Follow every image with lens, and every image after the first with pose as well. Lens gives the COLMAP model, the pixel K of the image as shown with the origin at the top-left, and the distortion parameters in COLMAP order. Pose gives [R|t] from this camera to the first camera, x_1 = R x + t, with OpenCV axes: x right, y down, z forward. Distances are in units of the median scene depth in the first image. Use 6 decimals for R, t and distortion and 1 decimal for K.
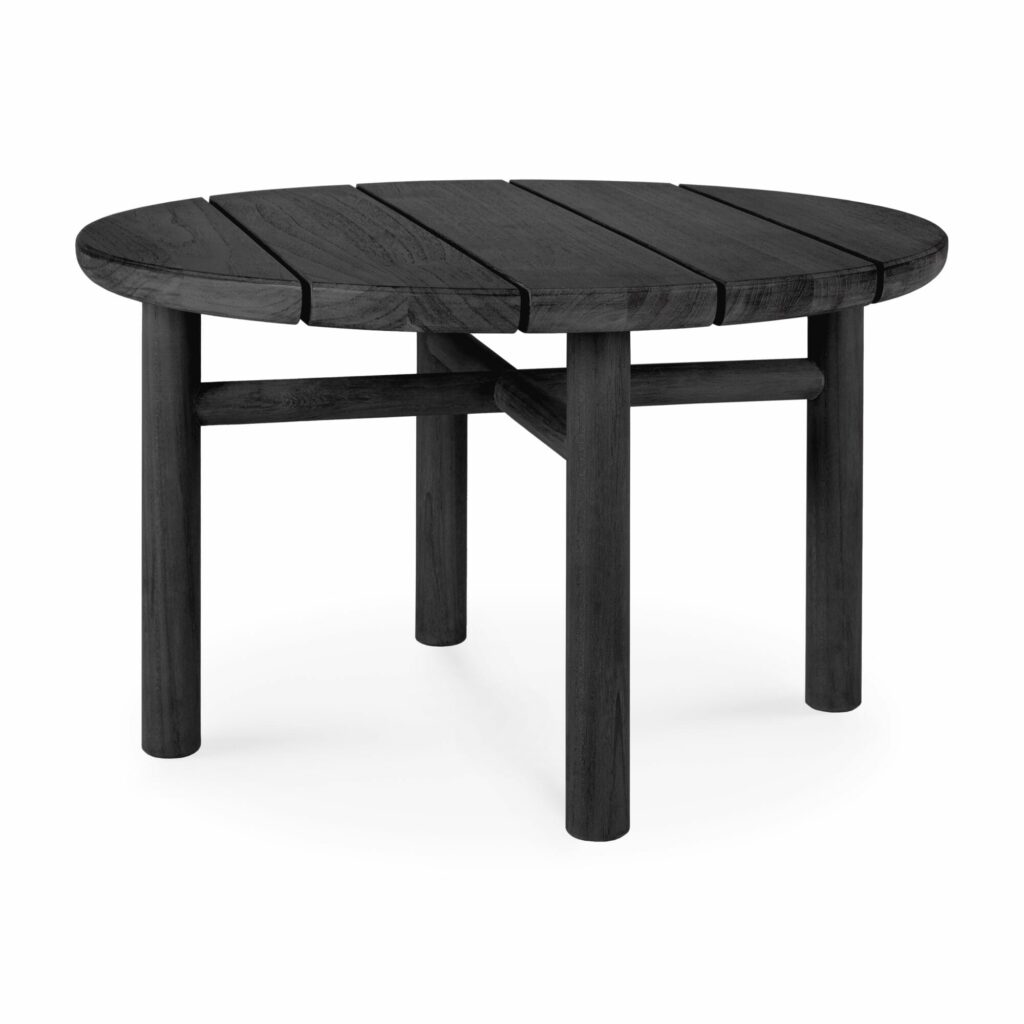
lens RADIAL K [[3031.9, 0, 512.0], [0, 3031.9, 512.0], [0, 0, 1]] dist [-0.031060, -0.492579]
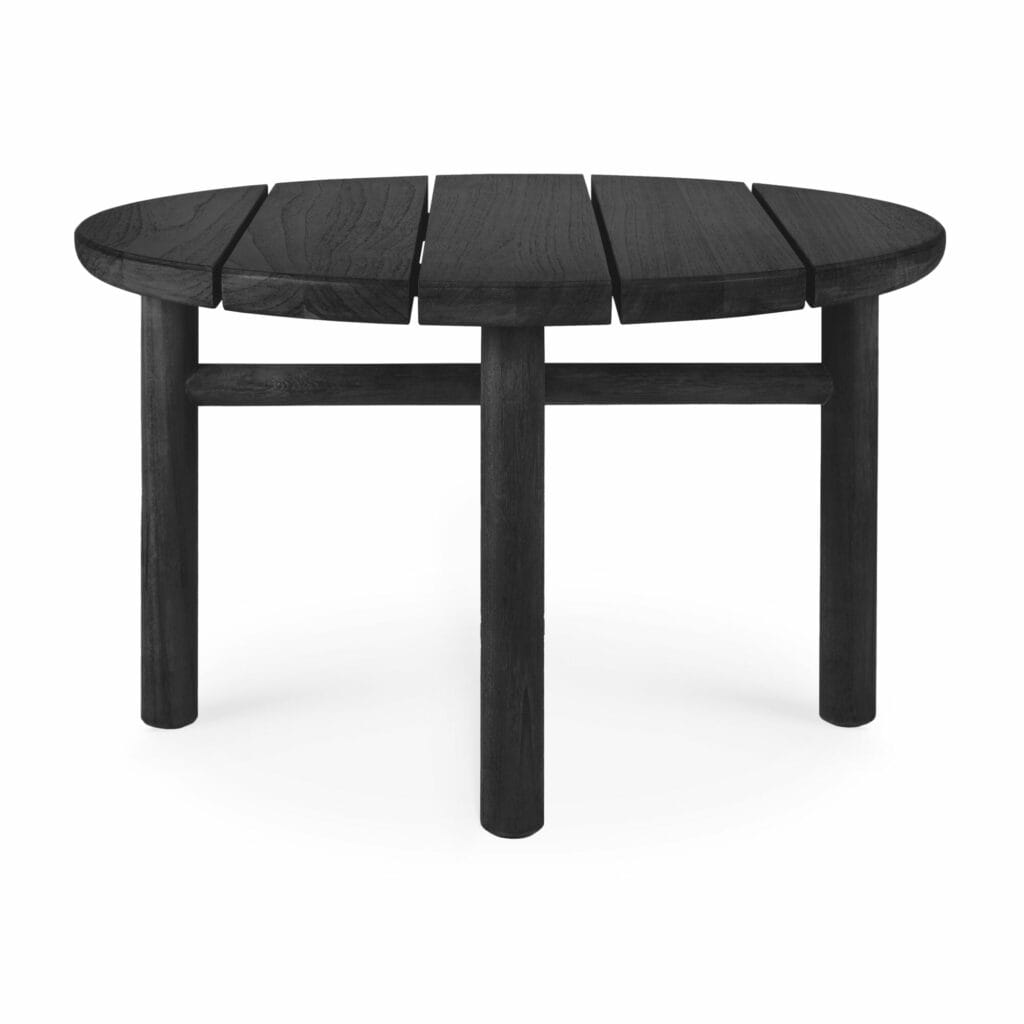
lens RADIAL K [[3031.9, 0, 512.0], [0, 3031.9, 512.0], [0, 0, 1]] dist [-0.031060, -0.492579]
pose [[0.976491, 0.047683, -0.210219, 0.219099], [-0.047318, 0.998857, 0.006769, -0.004613], [0.210302, 0.003338, 0.977631, 0.020657]]
